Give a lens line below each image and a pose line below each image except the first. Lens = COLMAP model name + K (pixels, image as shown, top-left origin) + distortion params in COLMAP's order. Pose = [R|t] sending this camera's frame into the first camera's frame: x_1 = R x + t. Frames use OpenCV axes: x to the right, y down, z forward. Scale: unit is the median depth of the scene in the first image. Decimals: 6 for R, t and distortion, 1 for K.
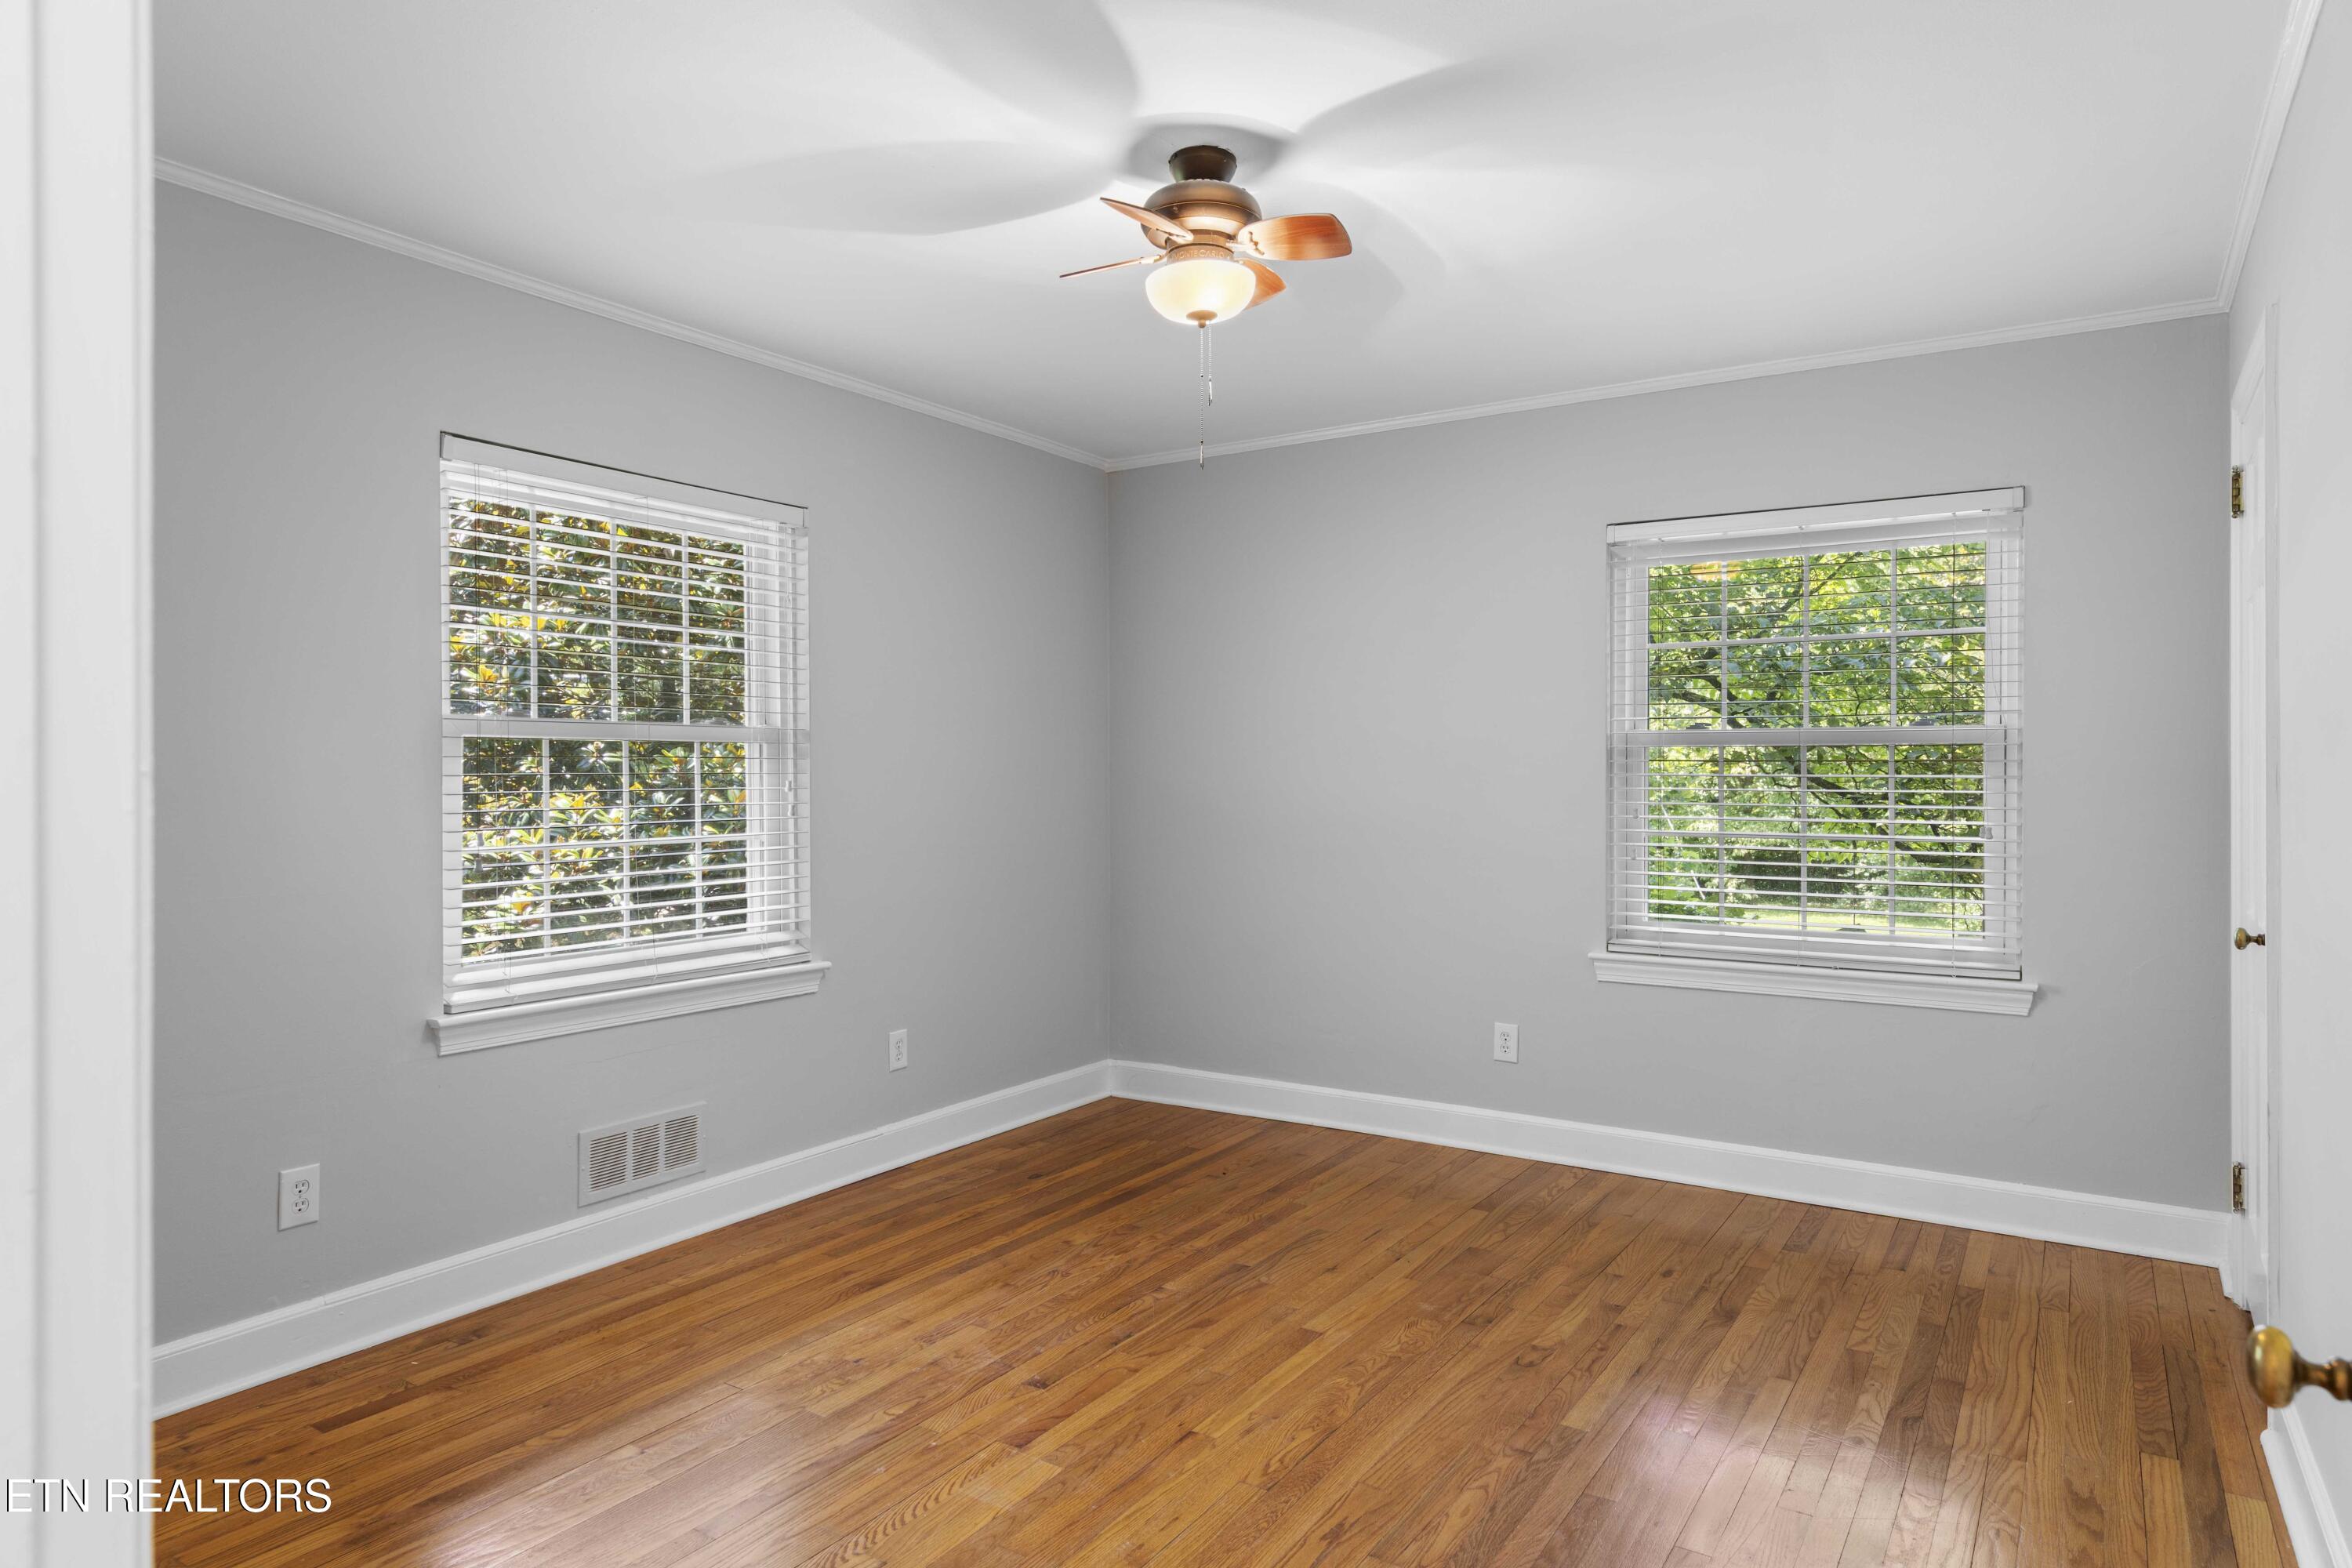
lens RADIAL K [[1397.1, 0, 1176.0], [0, 1397.1, 784.0], [0, 0, 1]] dist [0.001995, 0.000329]
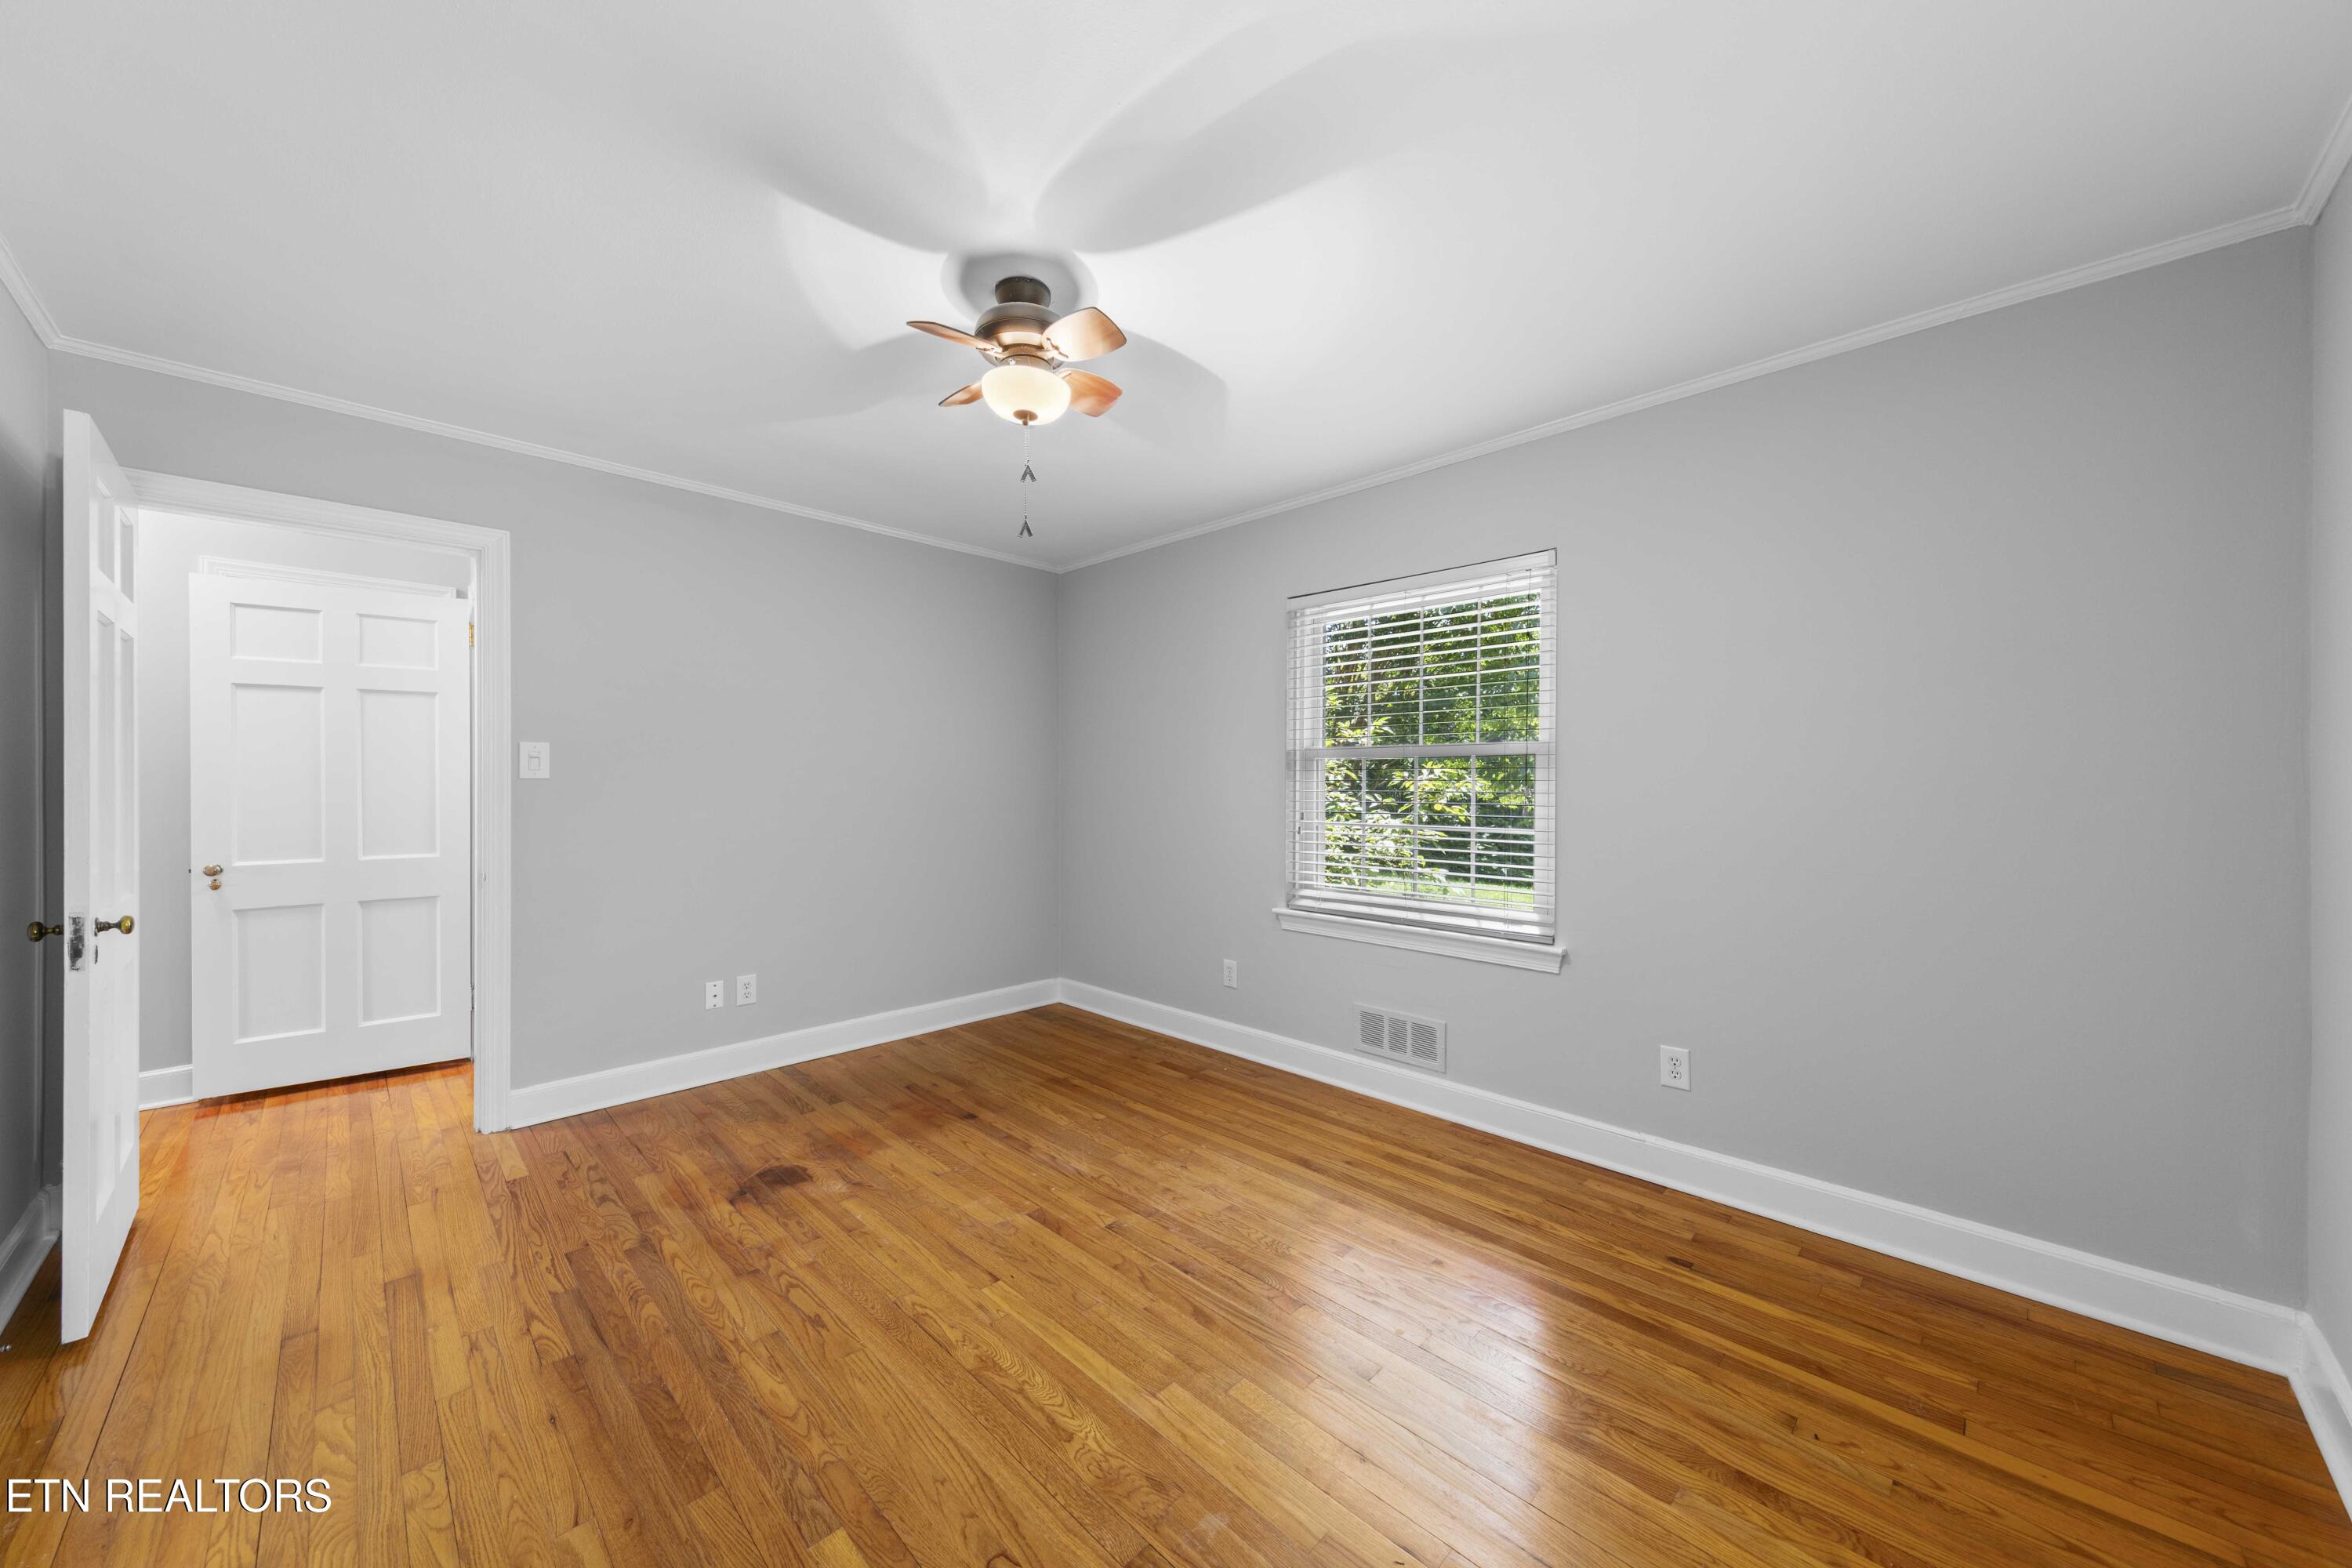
lens RADIAL K [[851.0, 0, 1176.0], [0, 851.0, 784.0], [0, 0, 1]] dist [0.009383, -0.000020]
pose [[-0.208440, 0.009677, -0.977987, 0.538916], [-0.008252, 0.999898, 0.011653, -0.011683], [0.978000, 0.010499, -0.208339, 0.938954]]
